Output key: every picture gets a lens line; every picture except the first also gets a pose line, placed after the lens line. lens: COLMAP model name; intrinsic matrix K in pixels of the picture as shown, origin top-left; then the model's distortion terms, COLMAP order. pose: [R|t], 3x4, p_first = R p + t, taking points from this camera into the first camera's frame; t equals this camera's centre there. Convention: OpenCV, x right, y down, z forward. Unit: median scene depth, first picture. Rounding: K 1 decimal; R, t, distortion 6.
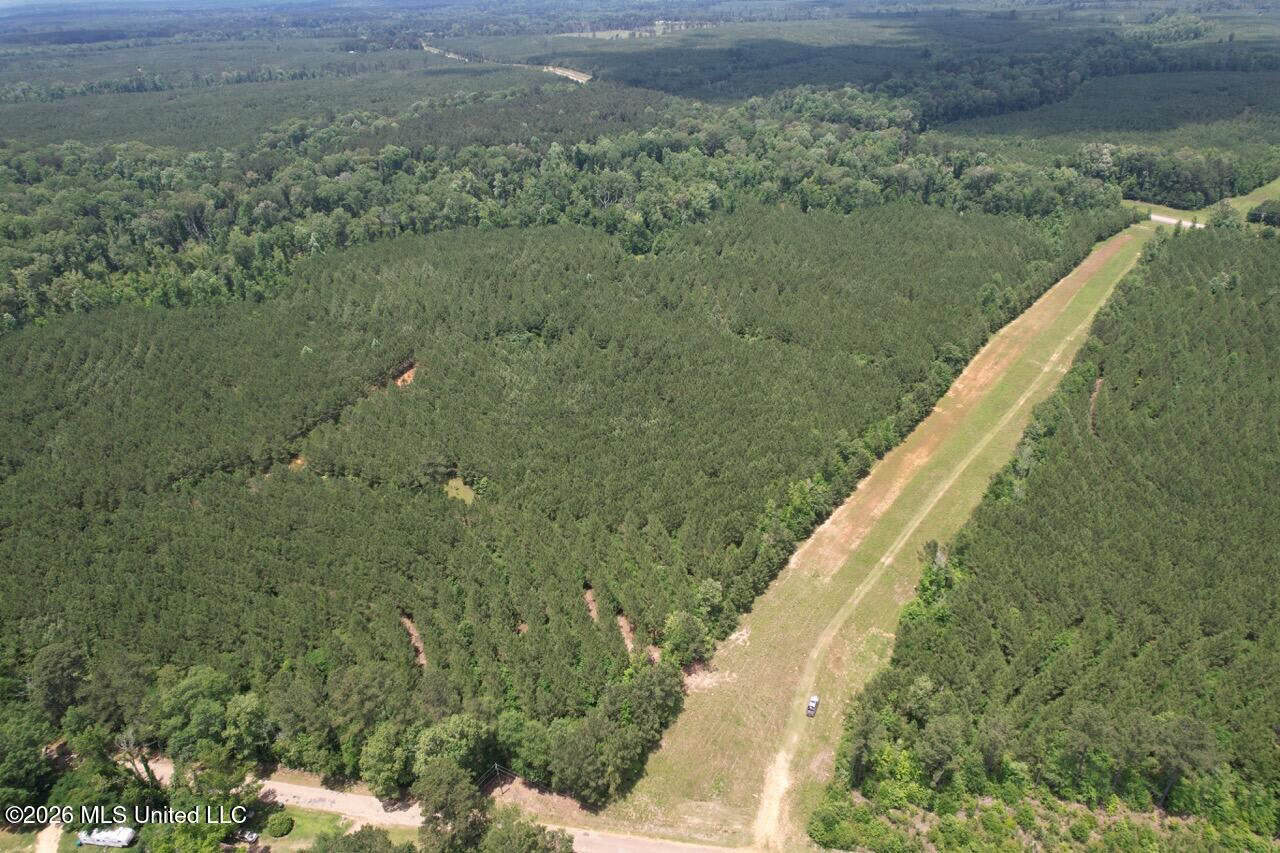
lens RADIAL K [[816.8, 0, 641.0], [0, 816.8, 437.0], [0, 0, 1]] dist [-0.078540, 0.072989]
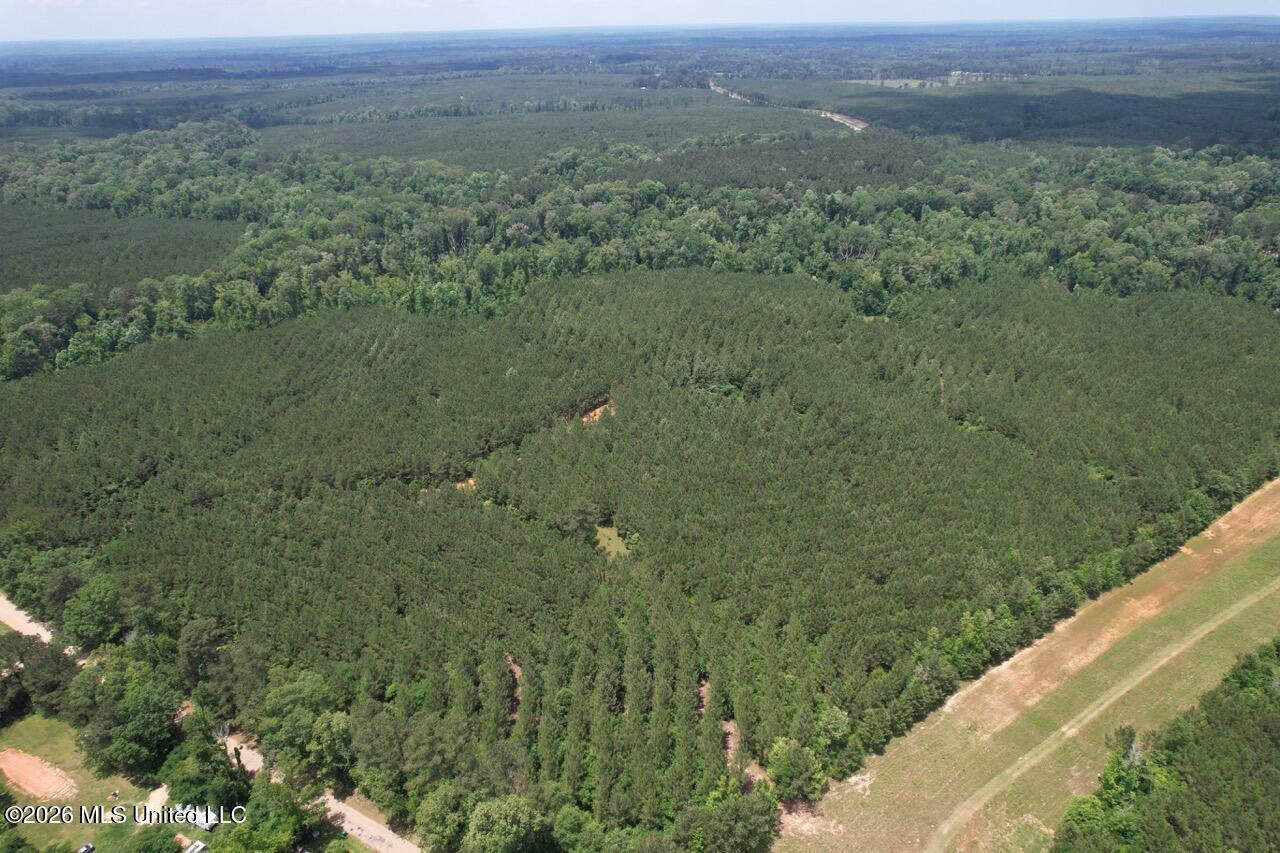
lens RADIAL K [[816.8, 0, 641.0], [0, 816.8, 437.0], [0, 0, 1]] dist [-0.078540, 0.072989]
pose [[0.945696, 0.157799, -0.284181, 0.057678], [-0.170266, 0.985204, -0.019549, -0.037965], [0.276892, 0.066874, 0.958571, 0.064196]]
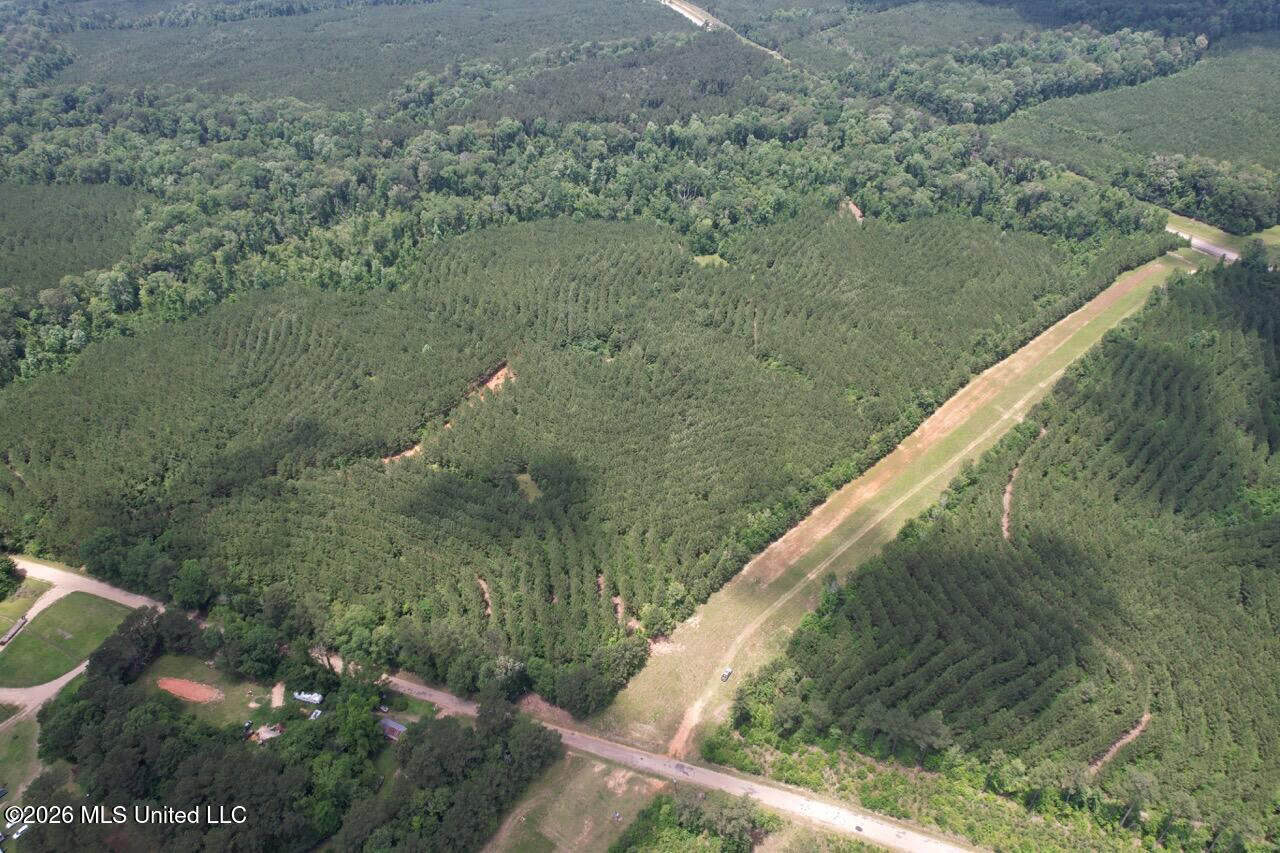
lens RADIAL K [[816.8, 0, 641.0], [0, 816.8, 437.0], [0, 0, 1]] dist [-0.078540, 0.072989]
pose [[0.988386, 0.091348, -0.121445, 0.118121], [-0.075010, 0.988288, 0.132895, -0.191106], [0.132162, -0.122242, 0.983662, -0.307720]]
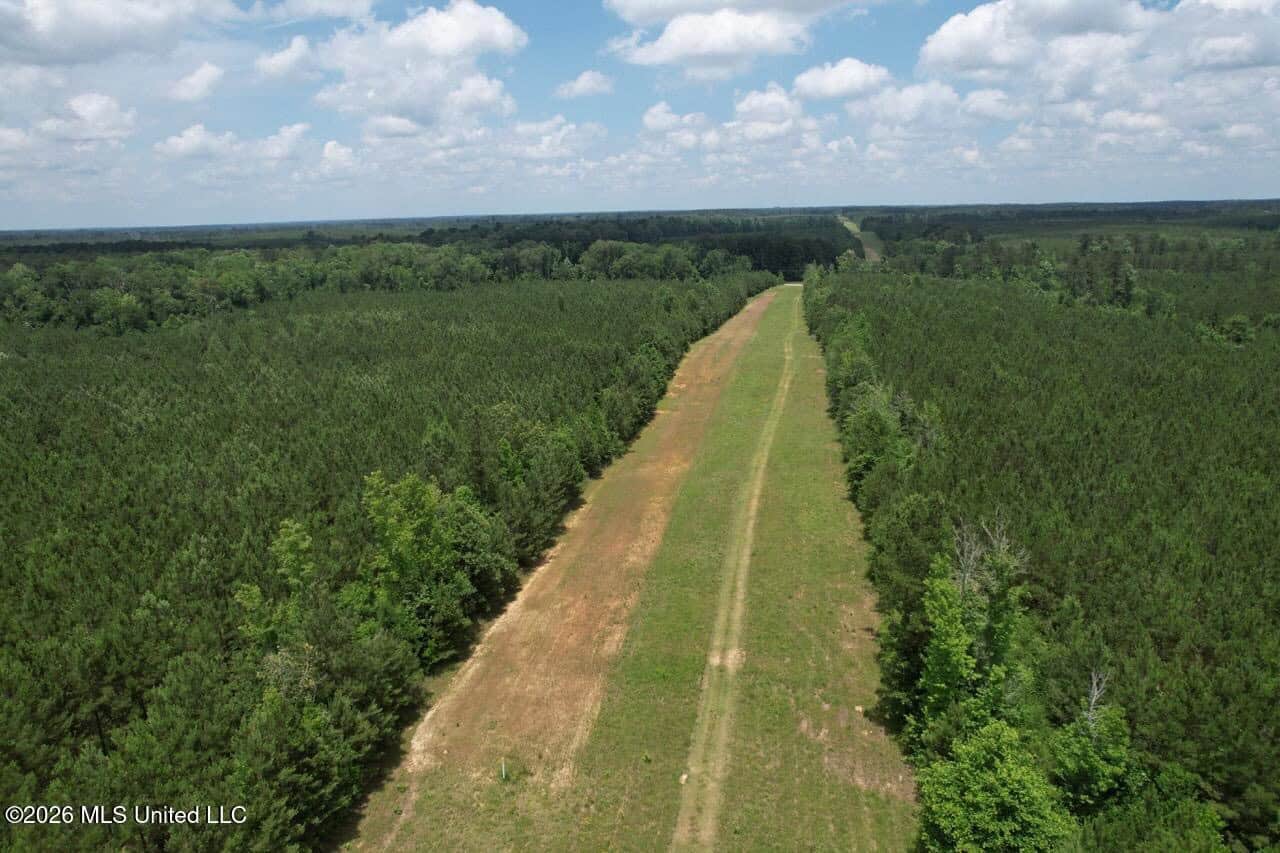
lens RADIAL K [[816.7, 0, 647.1], [0, 816.7, 442.0], [0, 0, 1]] dist [-0.081761, 0.077244]
pose [[0.888750, -0.120555, 0.442255, 0.111943], [0.230937, 0.951169, -0.204807, 0.097401], [-0.395968, 0.284155, 0.873192, 0.537550]]
